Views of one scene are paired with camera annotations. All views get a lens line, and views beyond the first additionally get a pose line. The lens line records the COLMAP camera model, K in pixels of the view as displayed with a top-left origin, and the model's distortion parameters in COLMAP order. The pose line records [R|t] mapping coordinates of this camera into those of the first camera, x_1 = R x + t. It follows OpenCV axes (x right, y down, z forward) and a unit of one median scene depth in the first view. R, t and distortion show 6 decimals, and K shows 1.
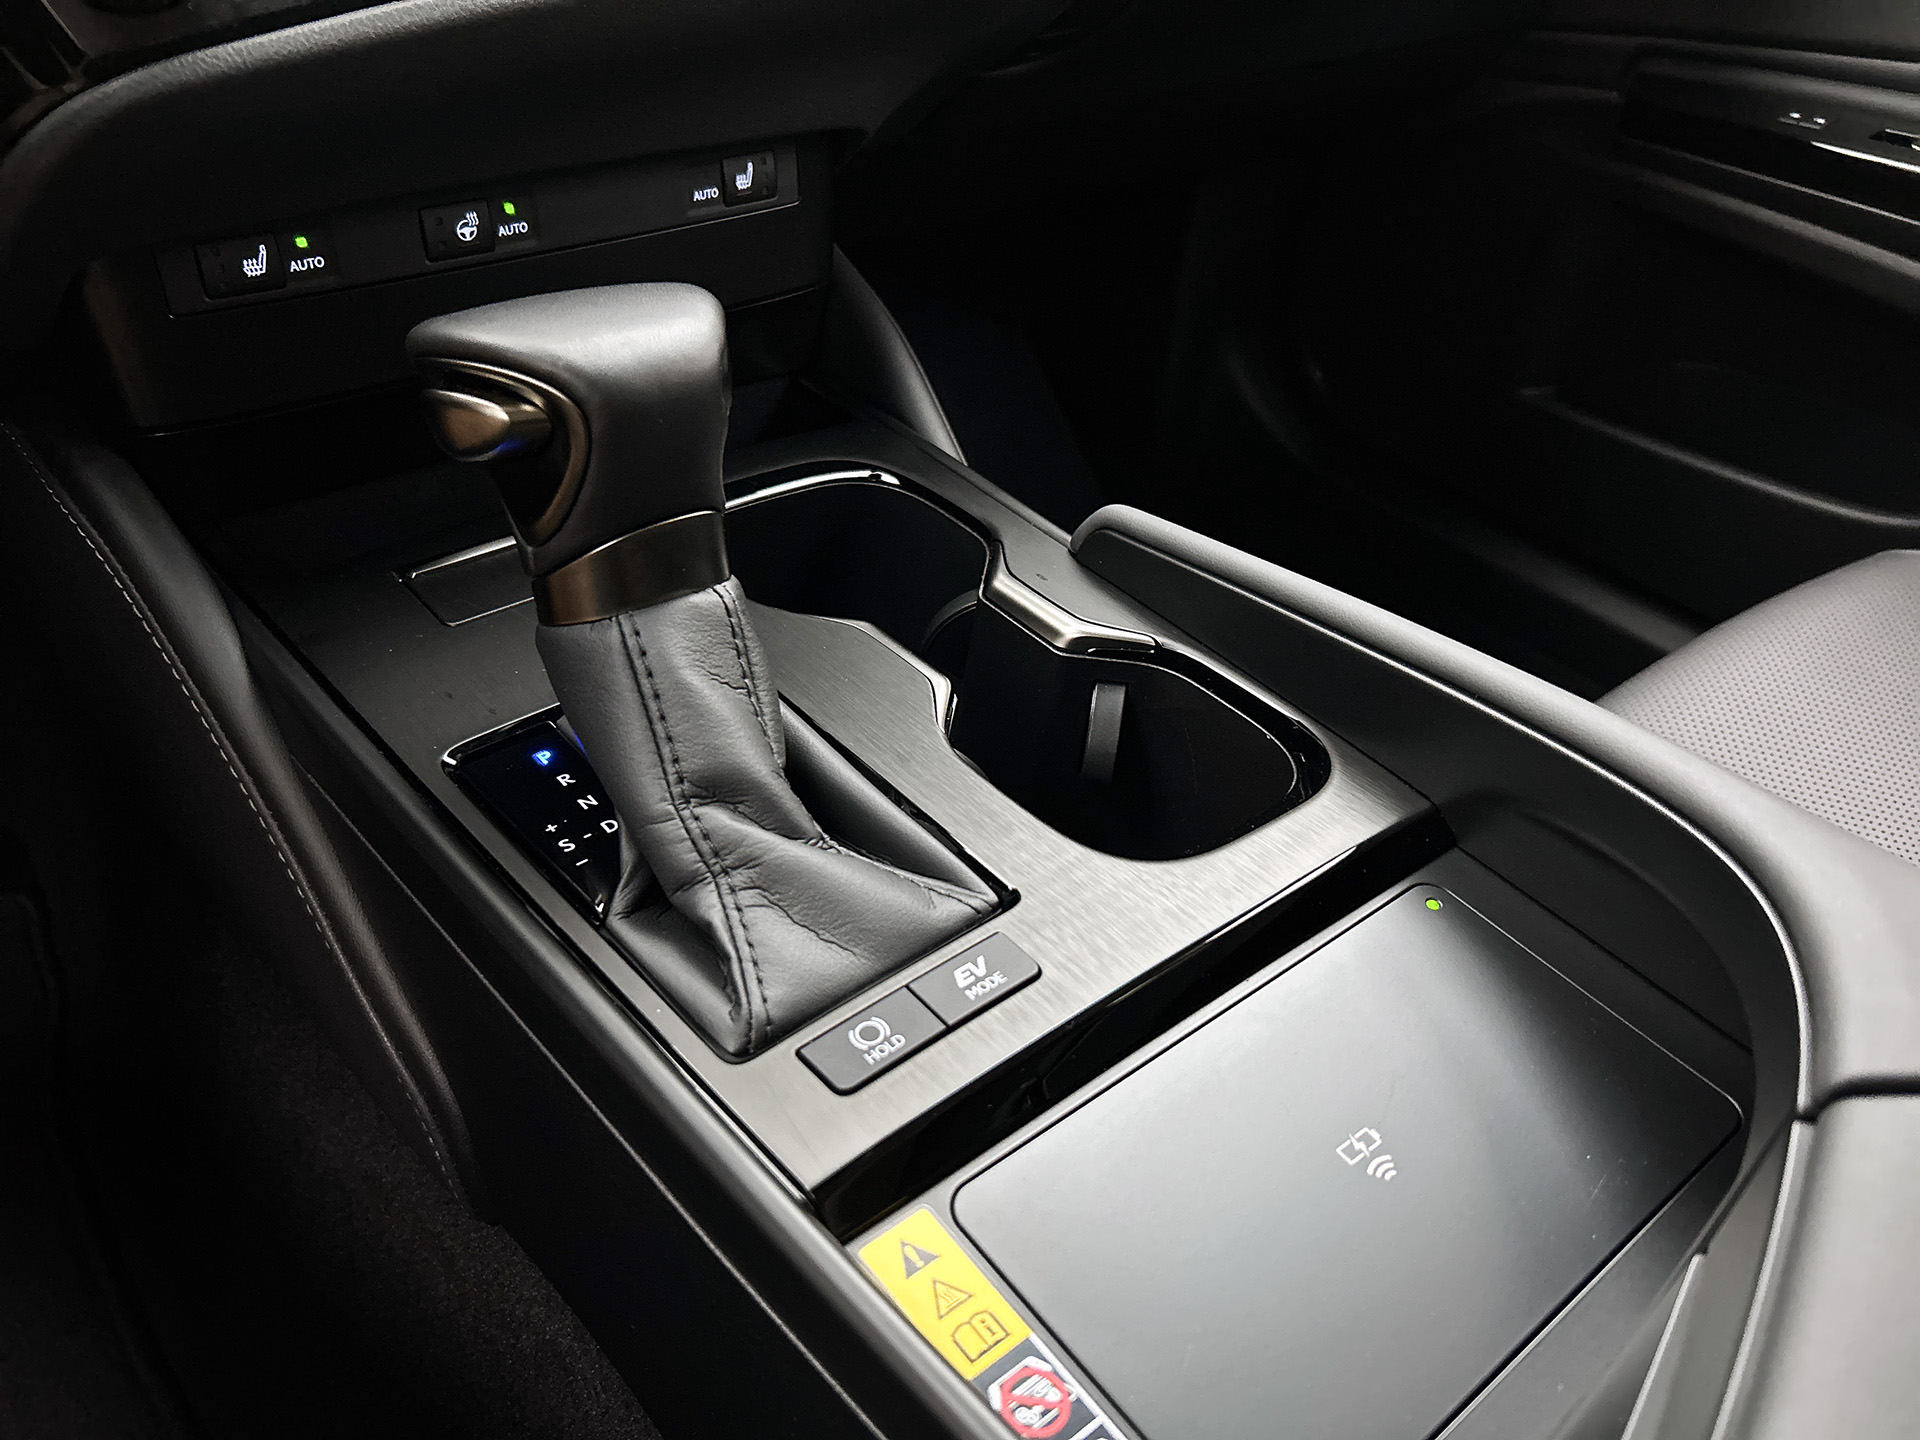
lens RADIAL K [[1471.5, 0, 960.0], [0, 1471.5, 720.0], [0, 0, 1]] dist [0.050632, -0.075689]
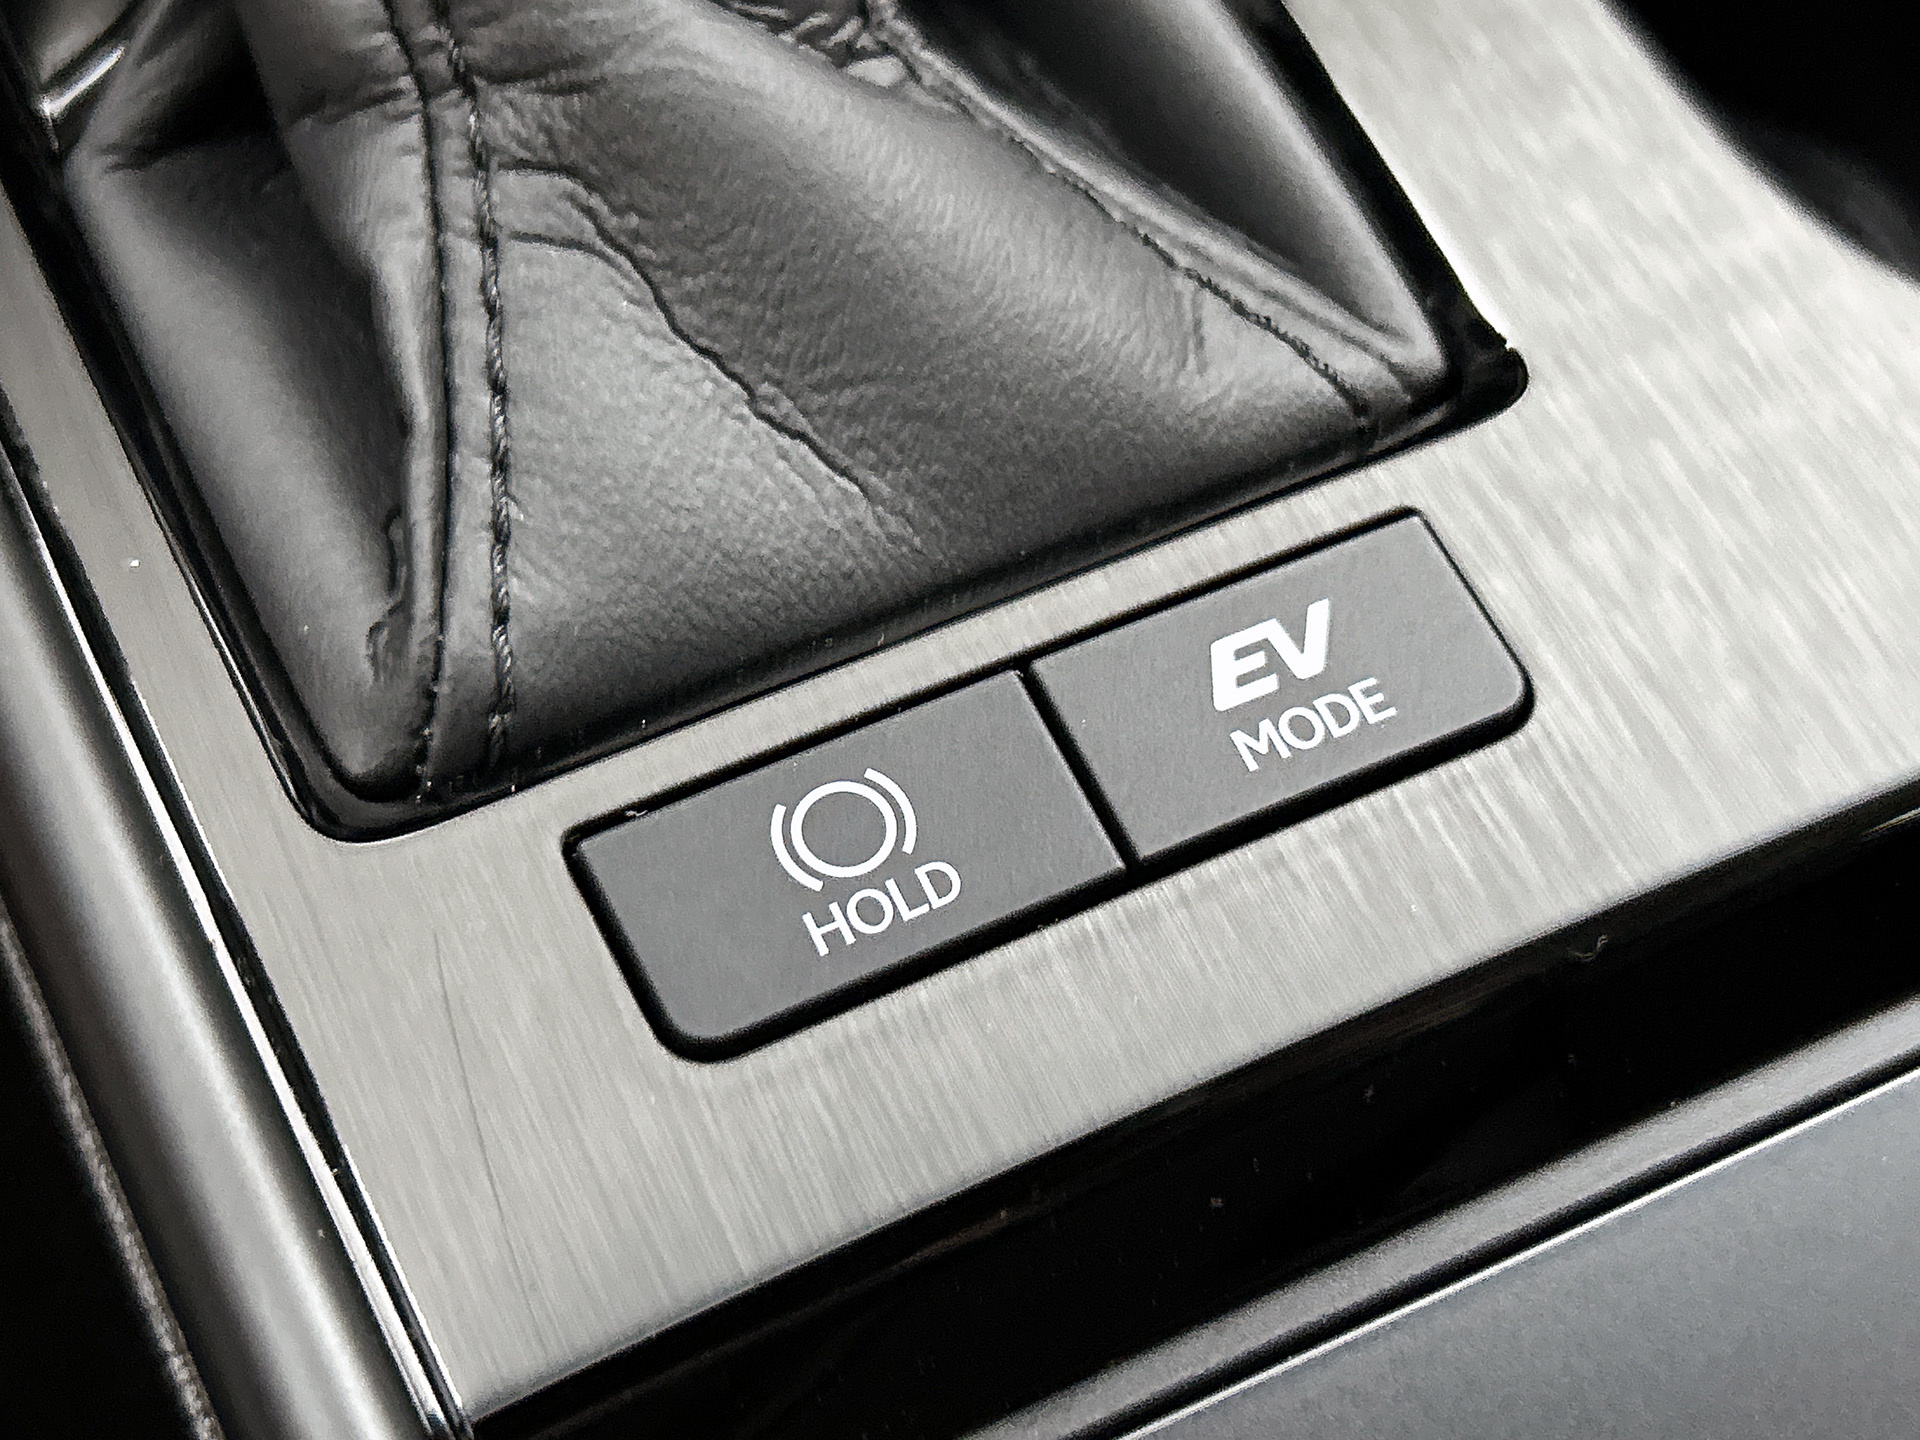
lens RADIAL K [[2572.2, 0, 960.0], [0, 2572.2, 720.0], [0, 0, 1]] dist [0.164085, -0.618783]
pose [[0.968704, 0.226038, -0.102559, 0.003240], [-0.164000, 0.892999, 0.419115, -0.007081], [0.186321, -0.389179, 0.902122, 0.545932]]
